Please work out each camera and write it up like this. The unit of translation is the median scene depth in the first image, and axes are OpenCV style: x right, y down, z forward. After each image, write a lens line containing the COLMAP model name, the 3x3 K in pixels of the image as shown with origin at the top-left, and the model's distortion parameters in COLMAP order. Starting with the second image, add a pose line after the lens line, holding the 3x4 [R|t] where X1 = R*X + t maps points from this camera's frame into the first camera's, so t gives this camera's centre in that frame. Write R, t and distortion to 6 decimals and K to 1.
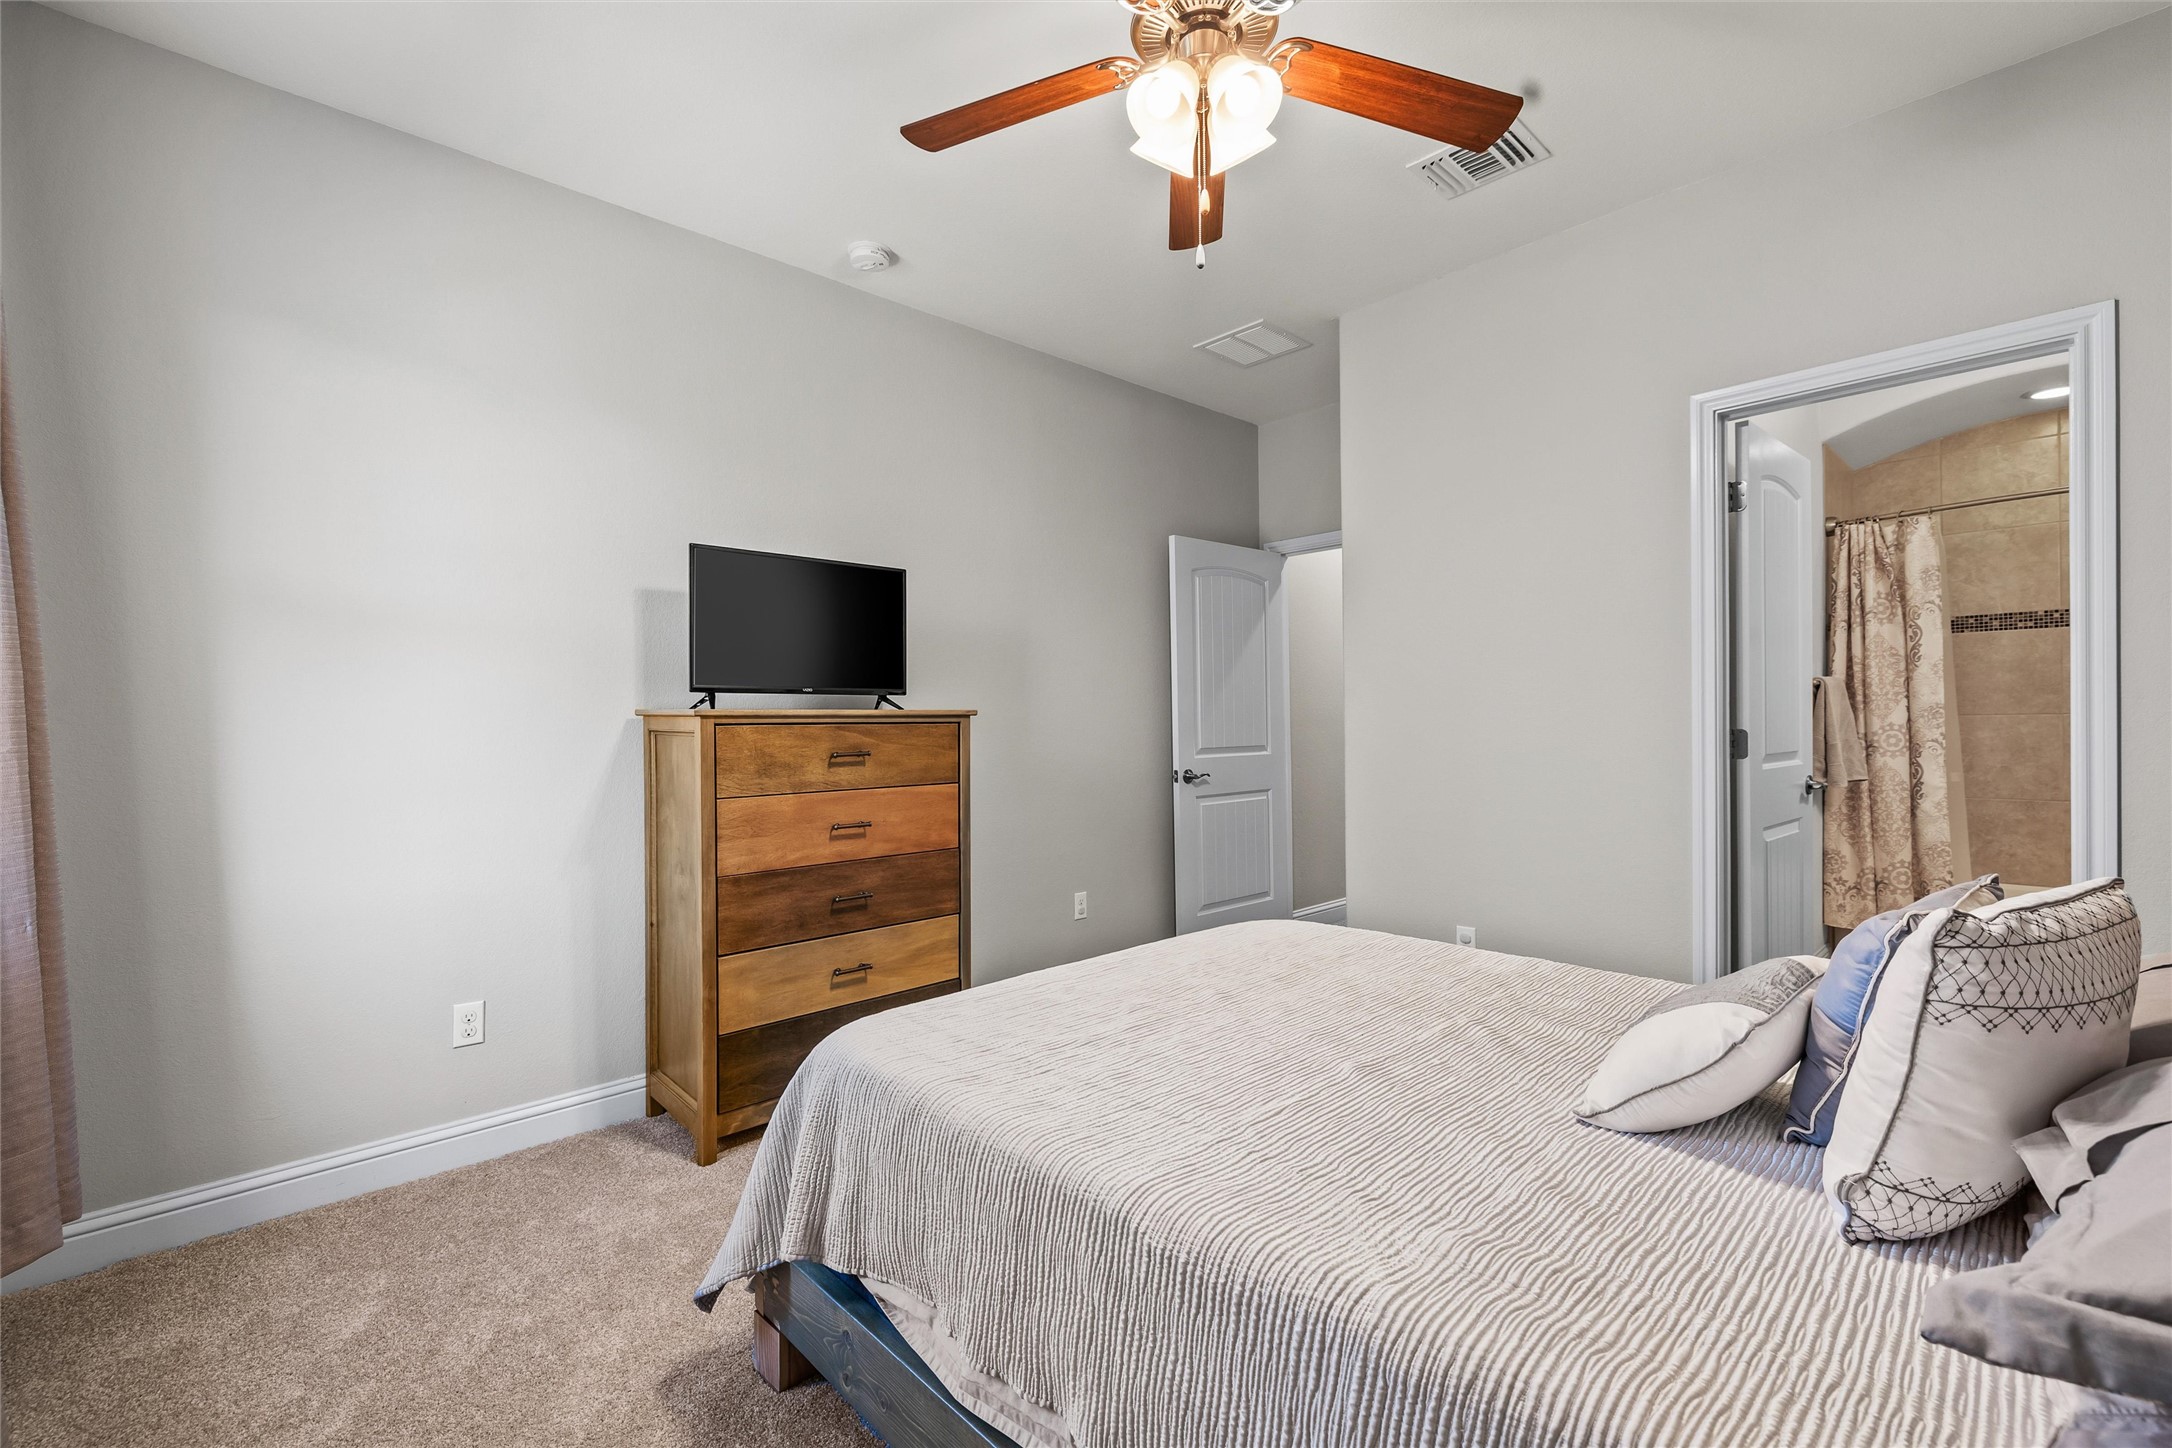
lens RADIAL K [[942.7, 0, 1076.2], [0, 942.7, 724.2], [0, 0, 1]] dist [-0.001003, 0.000297]
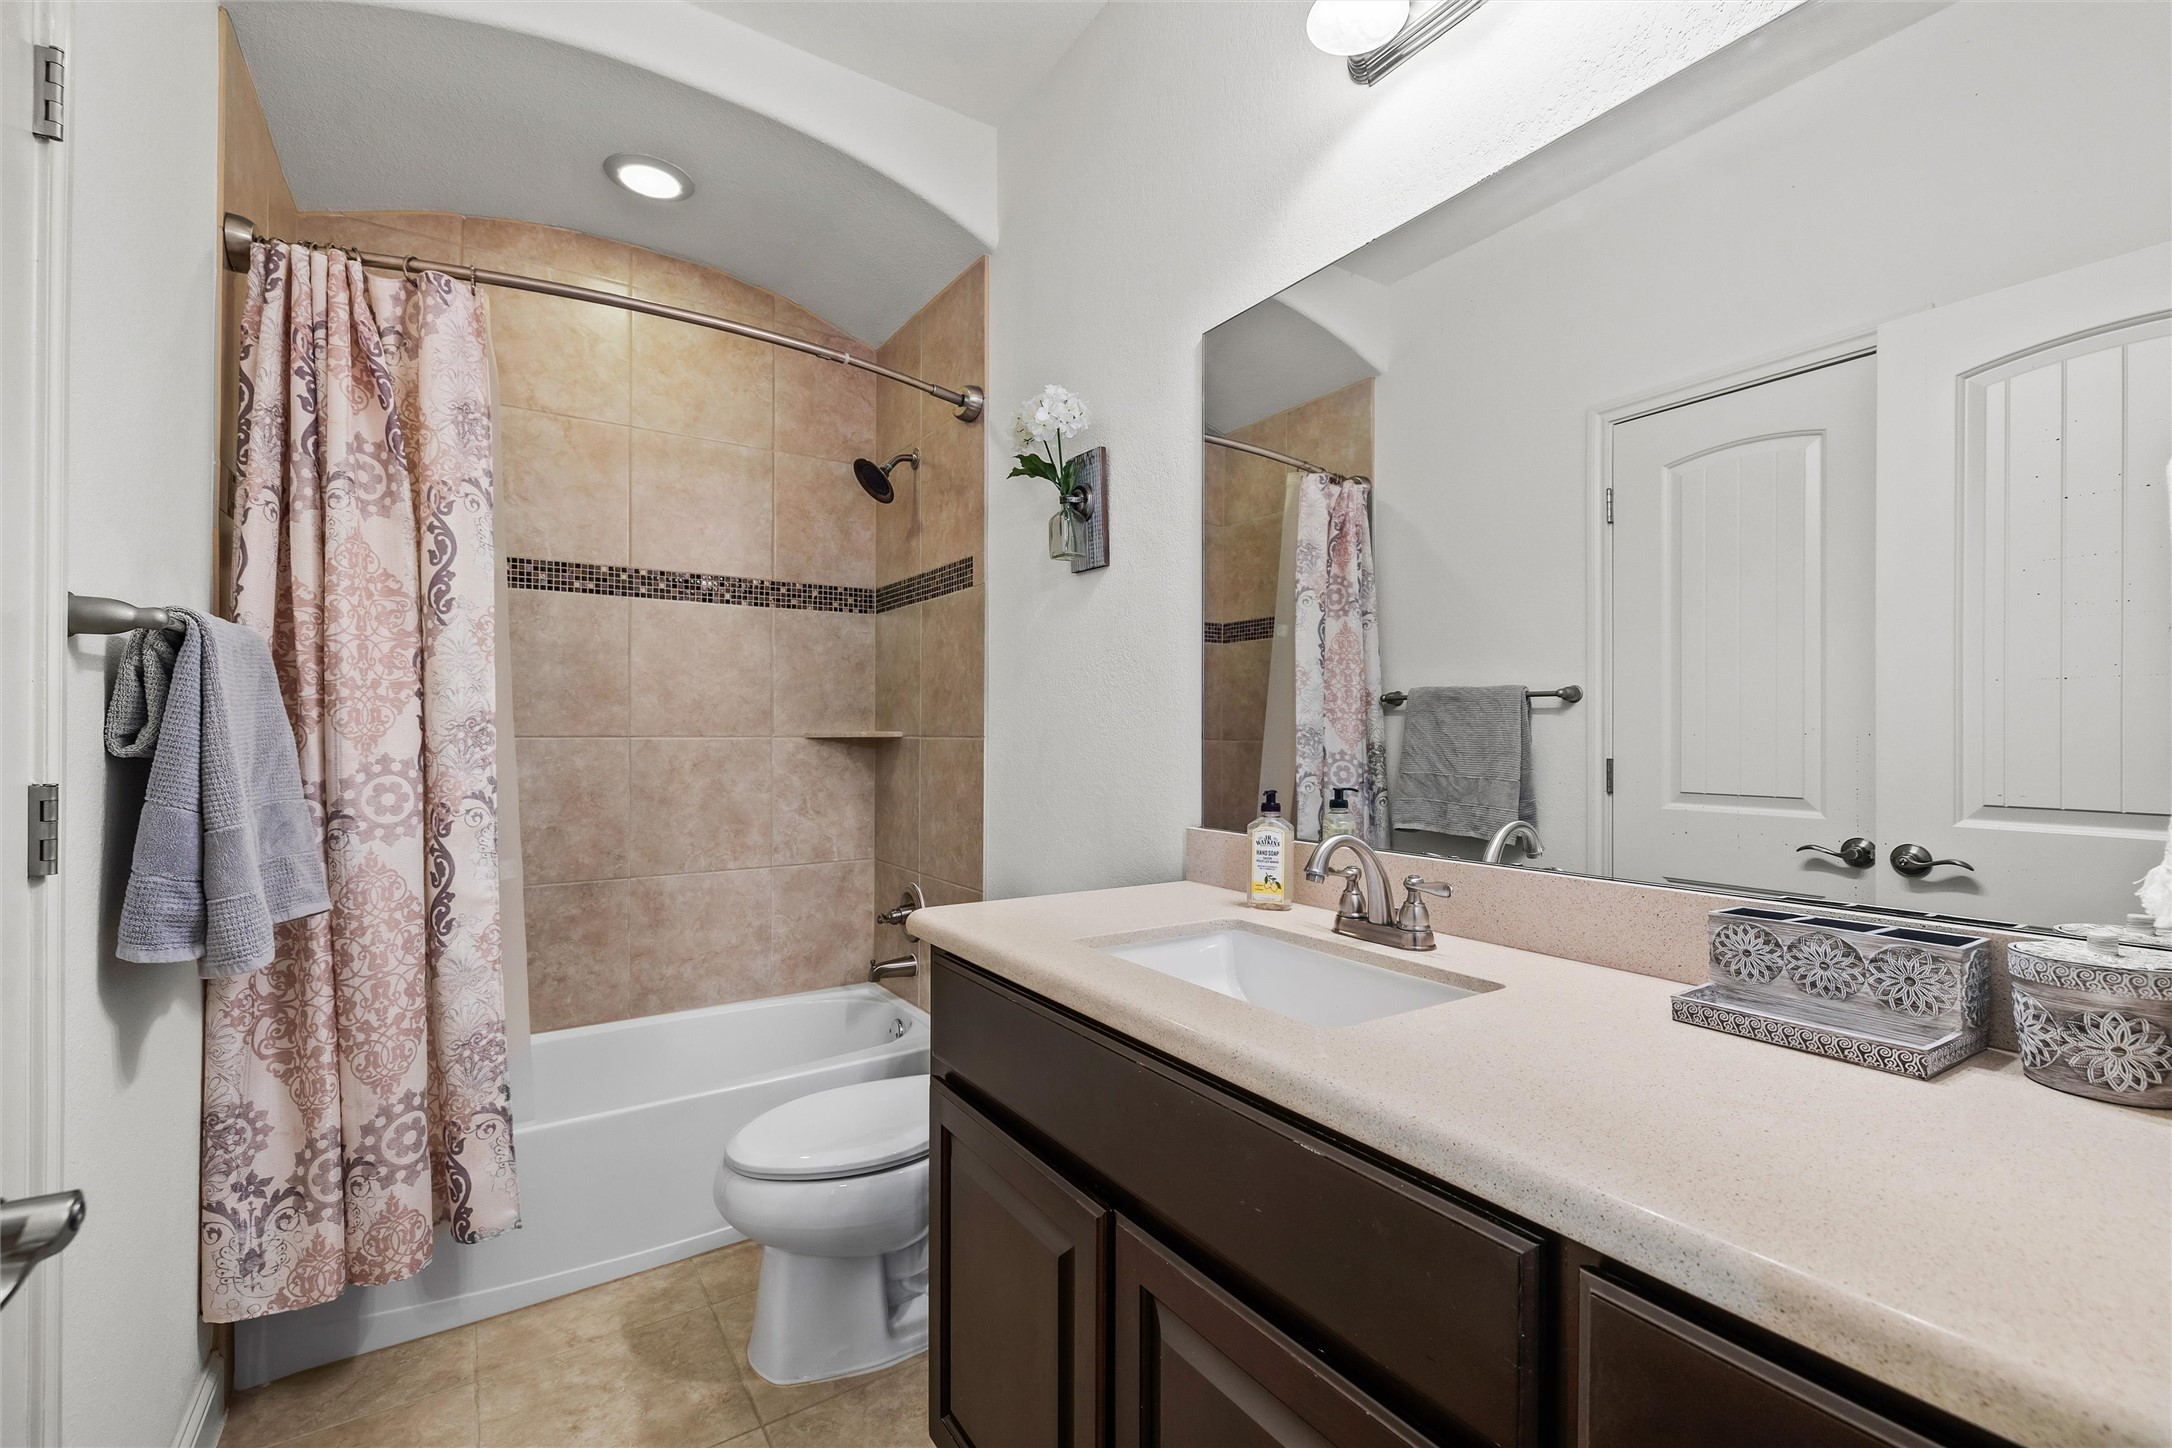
lens RADIAL K [[942.7, 0, 1081.6], [0, 942.7, 733.6], [0, 0, 1]] dist [-0.001003, 0.000297]
pose [[0.176621, 0.011824, 0.984208, 0.510811], [-0.004872, 0.999926, -0.011138, -0.007983], [-0.984267, -0.002828, 0.176666, 0.624138]]
